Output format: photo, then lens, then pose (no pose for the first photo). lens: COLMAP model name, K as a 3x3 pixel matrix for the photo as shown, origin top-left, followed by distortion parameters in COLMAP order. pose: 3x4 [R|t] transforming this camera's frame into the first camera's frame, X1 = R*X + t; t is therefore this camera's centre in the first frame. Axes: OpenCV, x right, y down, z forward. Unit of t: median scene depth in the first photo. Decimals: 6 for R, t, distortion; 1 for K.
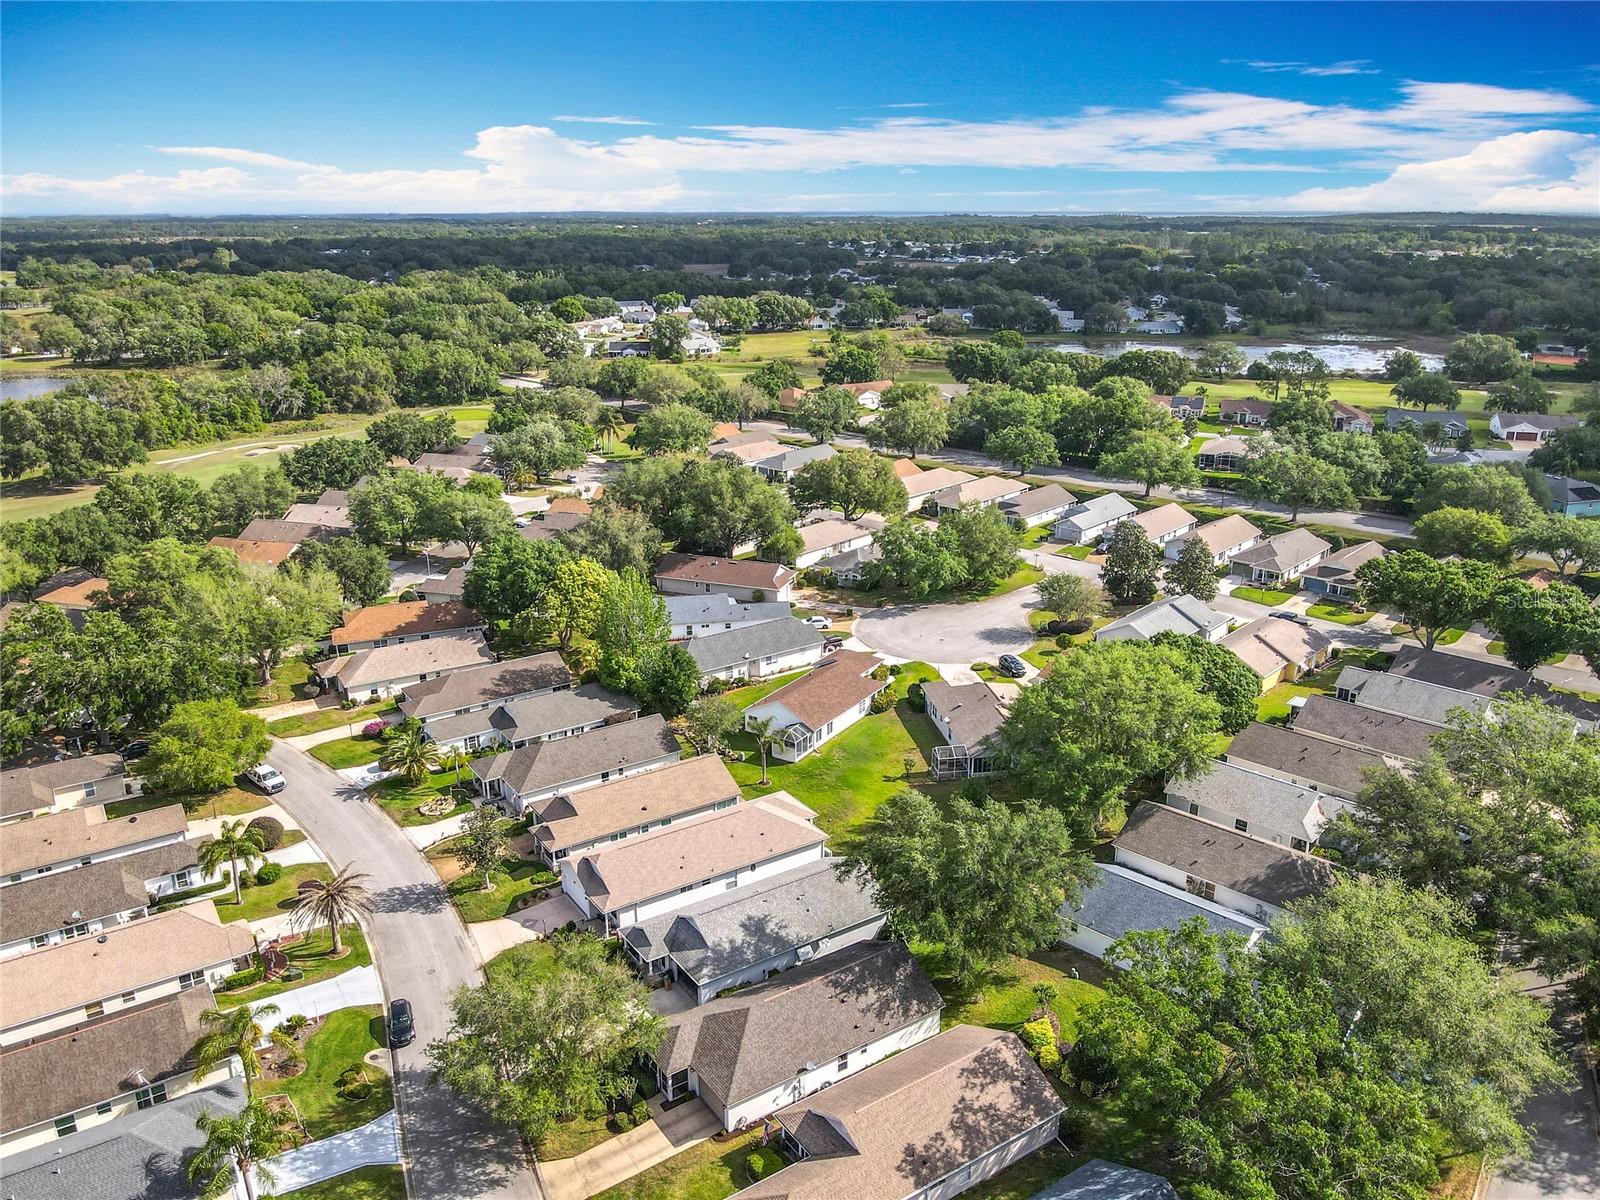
lens RADIAL K [[1194.8, 0, 800.0], [0, 1194.8, 600.0], [0, 0, 1]] dist [0.000470, -0.001431]
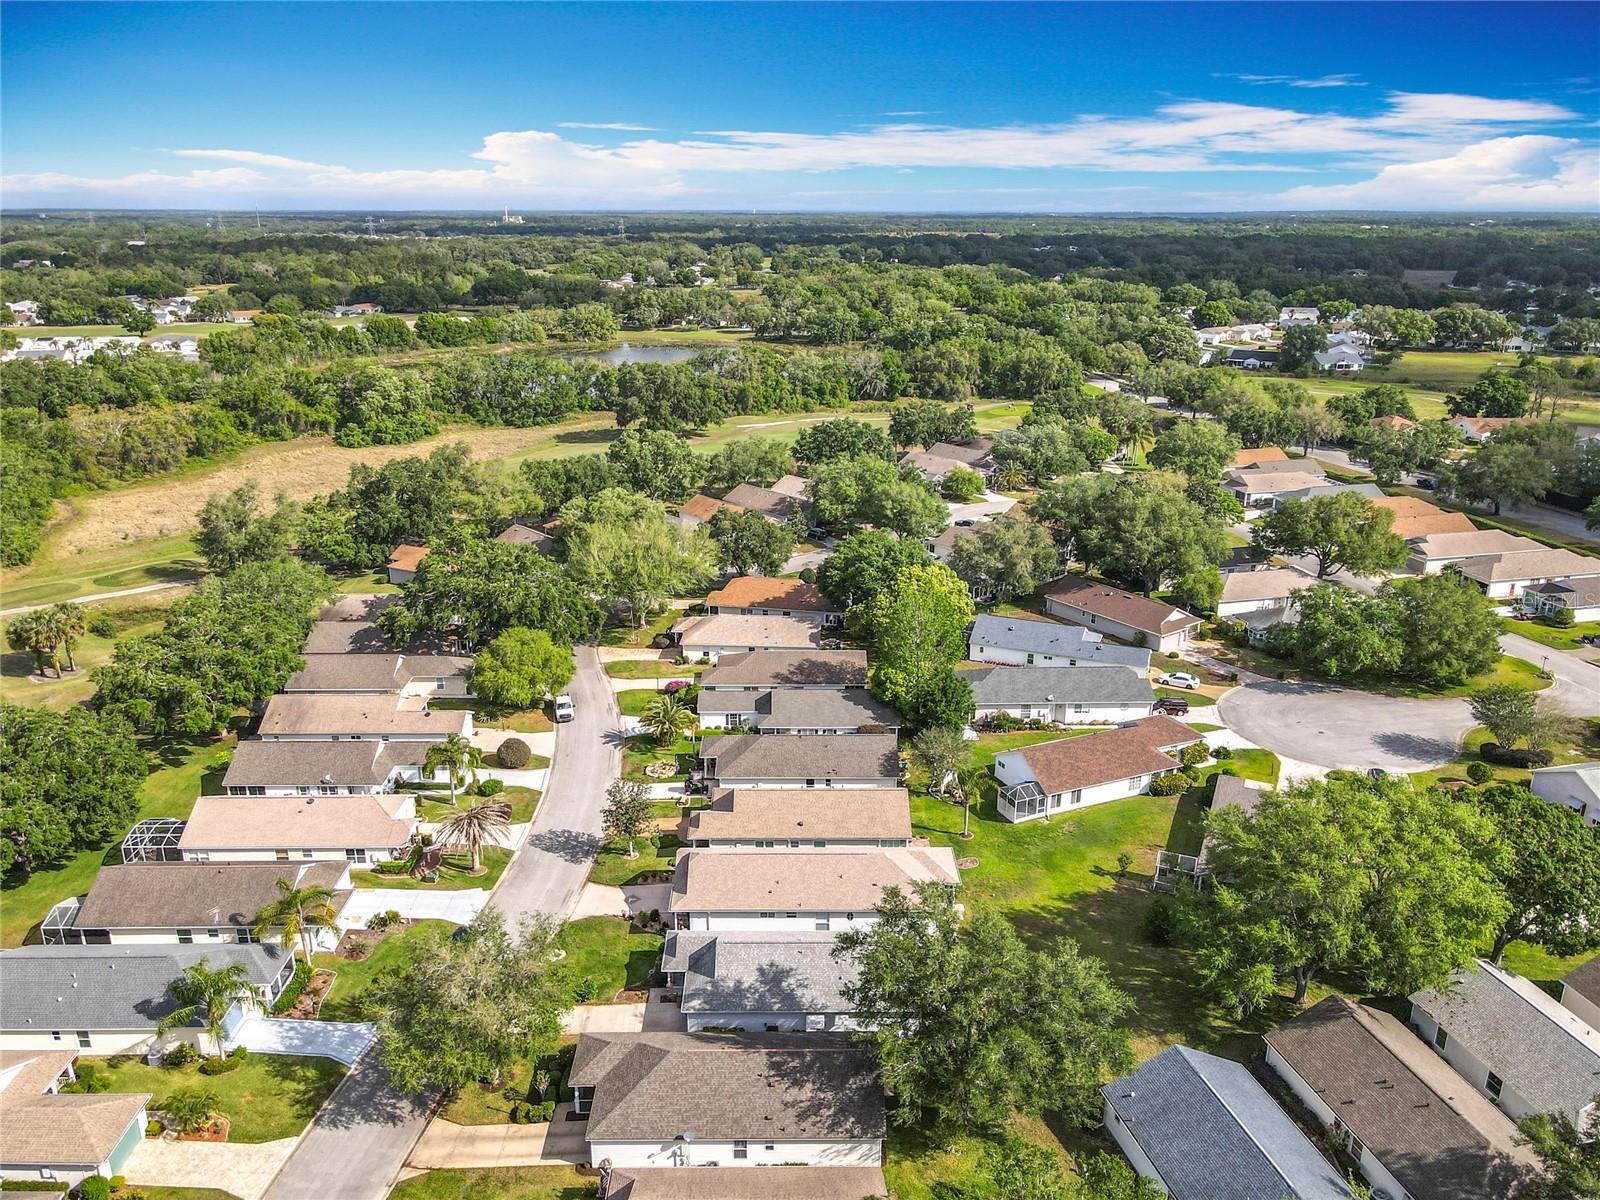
lens RADIAL K [[1196.5, 0, 800.7], [0, 1196.5, 553.7], [0, 0, 1]] dist [0.004569, 0.014315]
pose [[0.837783, 0.157528, -0.522786, 0.265243], [-0.175785, 0.984316, 0.014896, -0.042966], [0.516933, 0.079418, 0.852334, 0.120592]]
